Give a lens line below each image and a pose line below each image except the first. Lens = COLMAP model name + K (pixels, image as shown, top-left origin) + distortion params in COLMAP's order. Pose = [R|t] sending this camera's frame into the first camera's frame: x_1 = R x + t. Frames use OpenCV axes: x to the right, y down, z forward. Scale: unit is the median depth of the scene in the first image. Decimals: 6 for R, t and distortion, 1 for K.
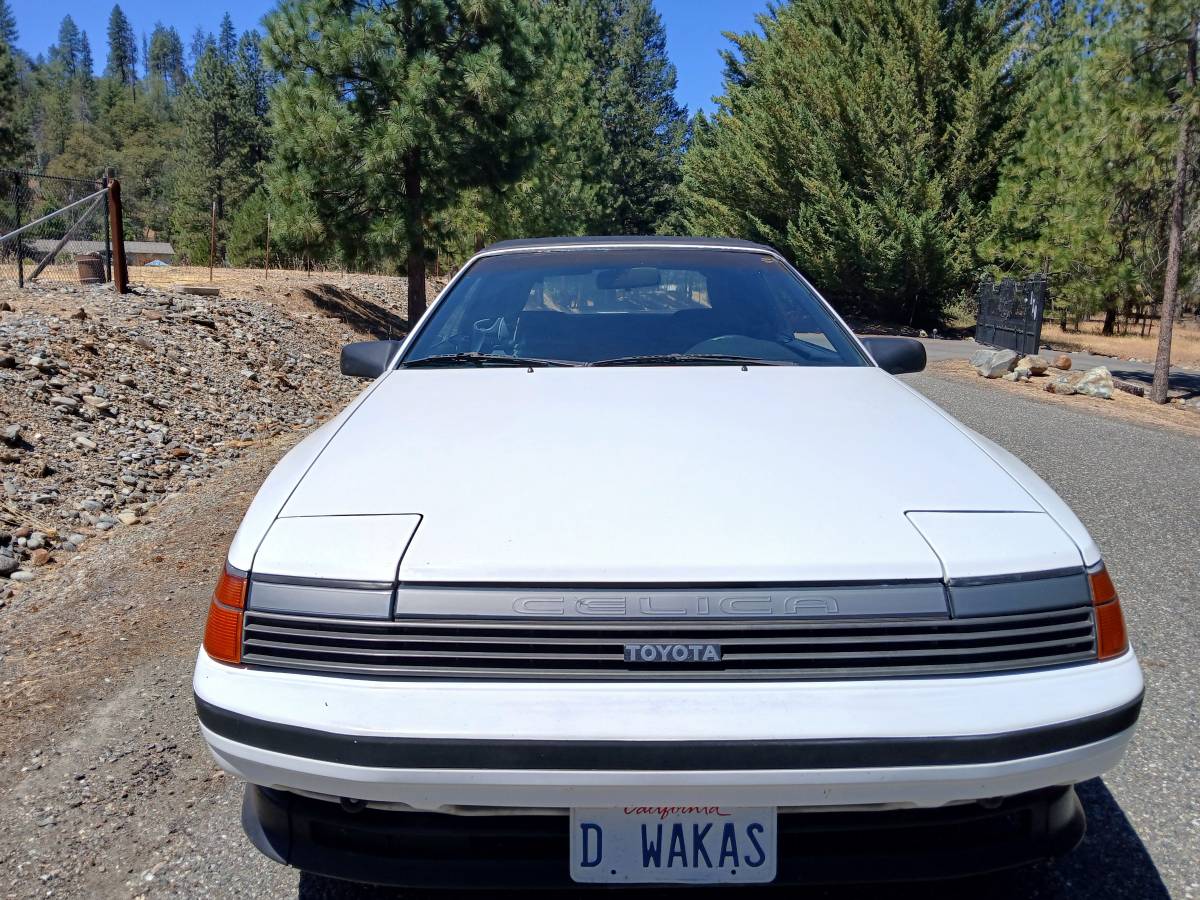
lens RADIAL K [[956.7, 0, 600.1], [0, 956.7, 499.1], [0, 0, 1]] dist [0.032482, -0.080208]
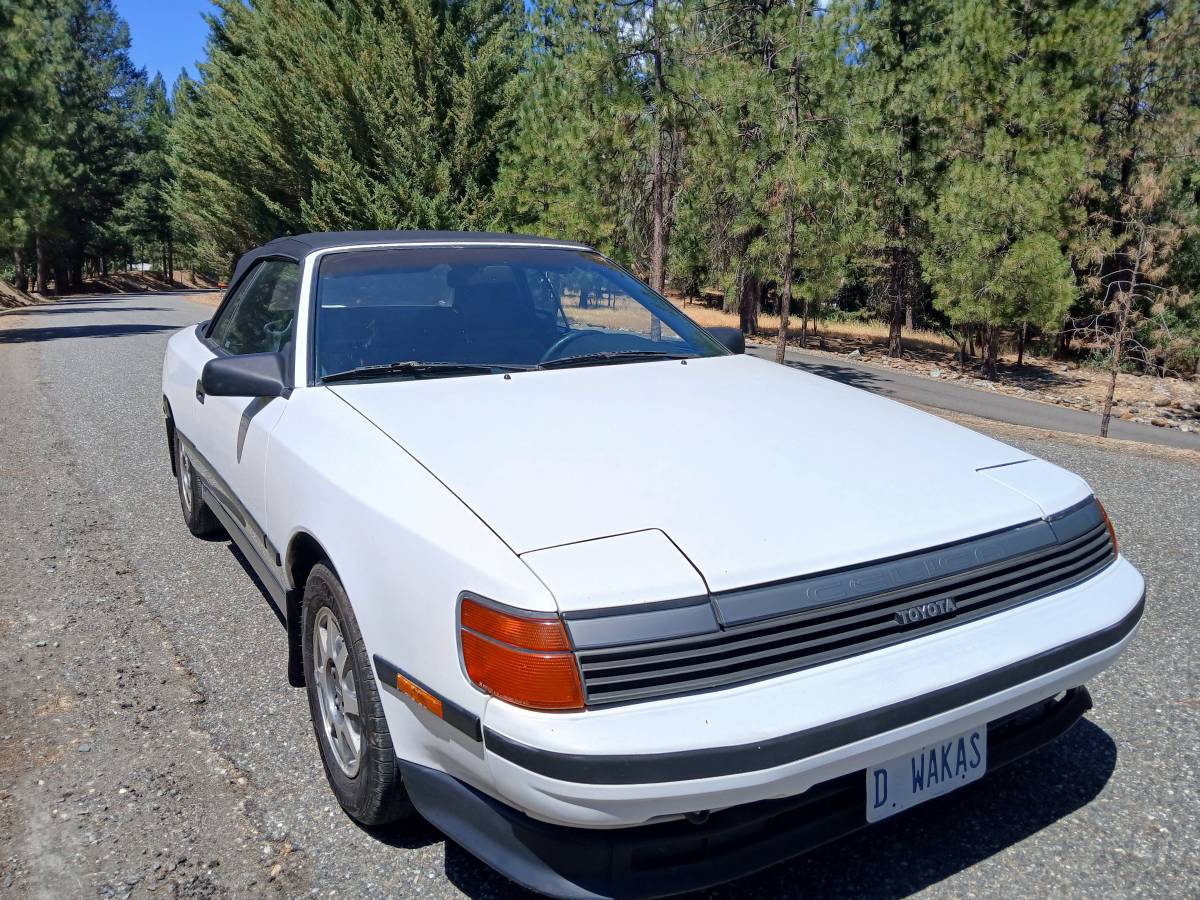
lens RADIAL K [[956.7, 0, 601.5], [0, 956.7, 501.8], [0, 0, 1]] dist [0.032482, -0.080208]
pose [[0.857859, -0.130770, 0.496968, -0.093143], [0.117852, 0.991369, 0.057430, -0.009854], [-0.500188, 0.009302, 0.865867, 0.018179]]
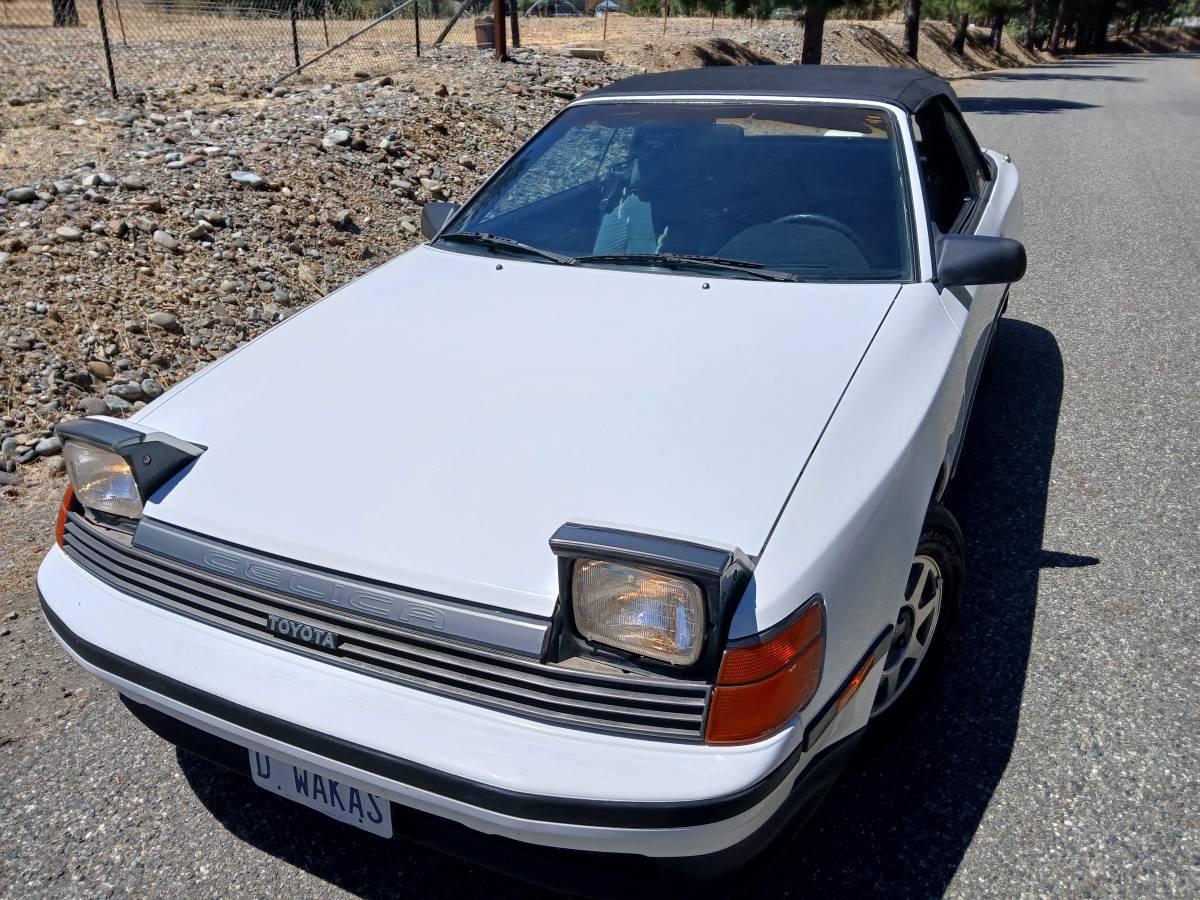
lens RADIAL K [[956.7, 0, 606.8], [0, 956.7, 501.8], [0, 0, 1]] dist [0.032482, -0.080208]
pose [[0.895623, 0.185919, -0.404095, 0.088164], [-0.077799, 0.959931, 0.269220, -0.033270], [0.437957, -0.209682, 0.874201, 0.024944]]
